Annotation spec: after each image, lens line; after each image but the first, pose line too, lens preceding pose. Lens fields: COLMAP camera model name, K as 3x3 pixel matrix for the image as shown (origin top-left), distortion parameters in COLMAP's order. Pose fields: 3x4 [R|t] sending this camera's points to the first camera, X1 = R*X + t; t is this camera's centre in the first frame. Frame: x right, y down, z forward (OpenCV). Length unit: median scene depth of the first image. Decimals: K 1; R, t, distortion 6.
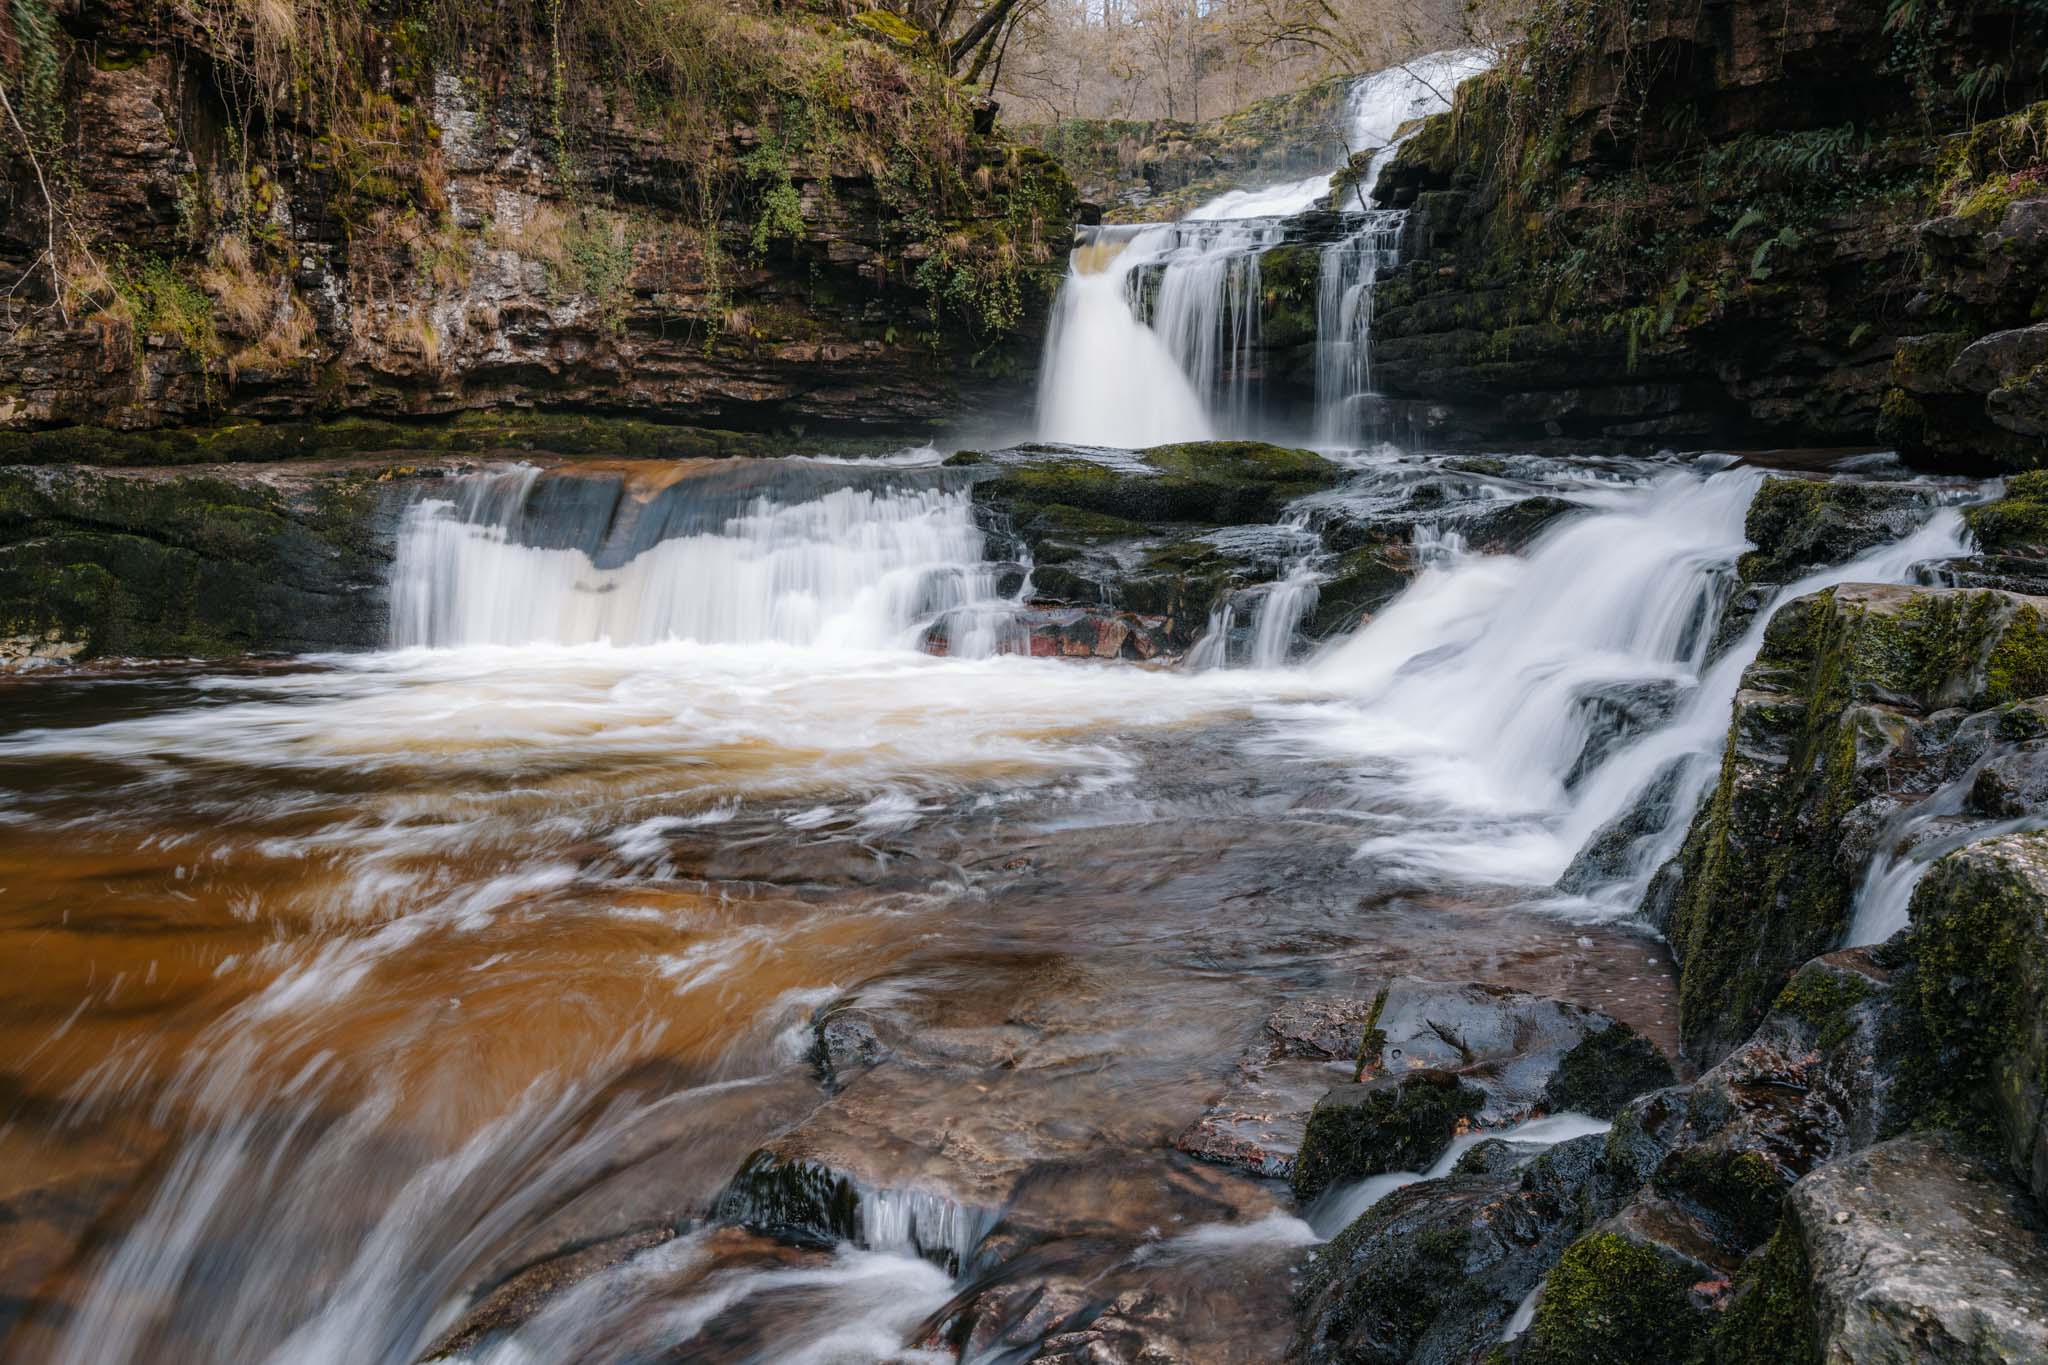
lens RADIAL K [[1630.9, 0, 1024.0], [0, 1630.9, 682.5], [0, 0, 1]] dist [0.002428, -0.007073]
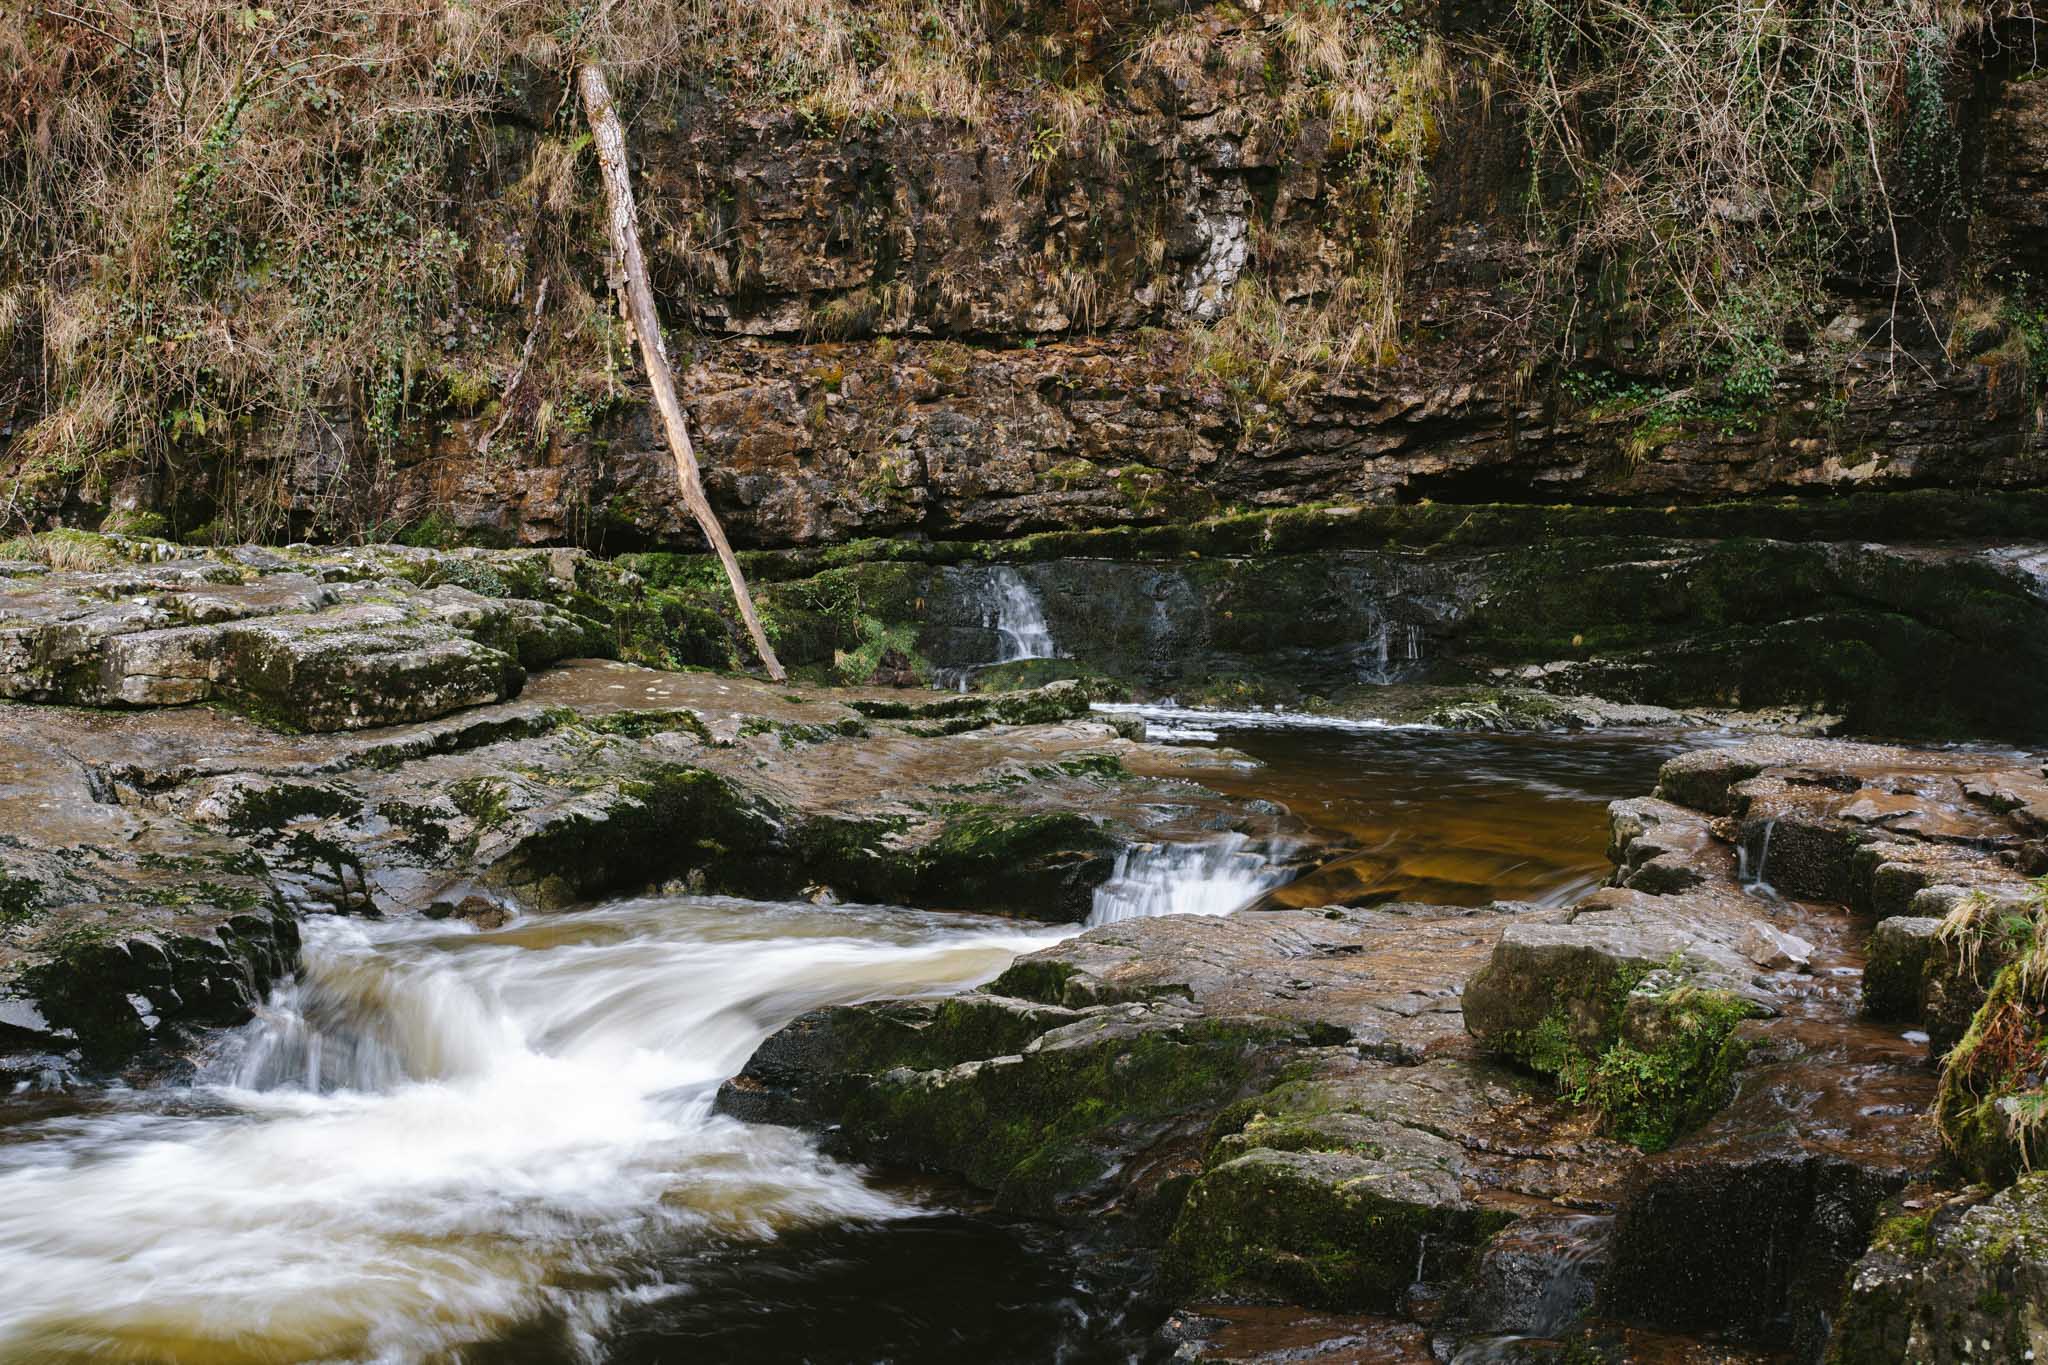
lens RADIAL K [[3735.1, 0, 1024.0], [0, 3735.1, 682.5], [0, 0, 1]] dist [-0.000800, -0.004015]
pose [[0.635791, 0.070610, -0.768625, 0.072240], [-0.119160, 0.992848, -0.007359, 0.002659], [0.762608, 0.096267, 0.639658, -0.072158]]
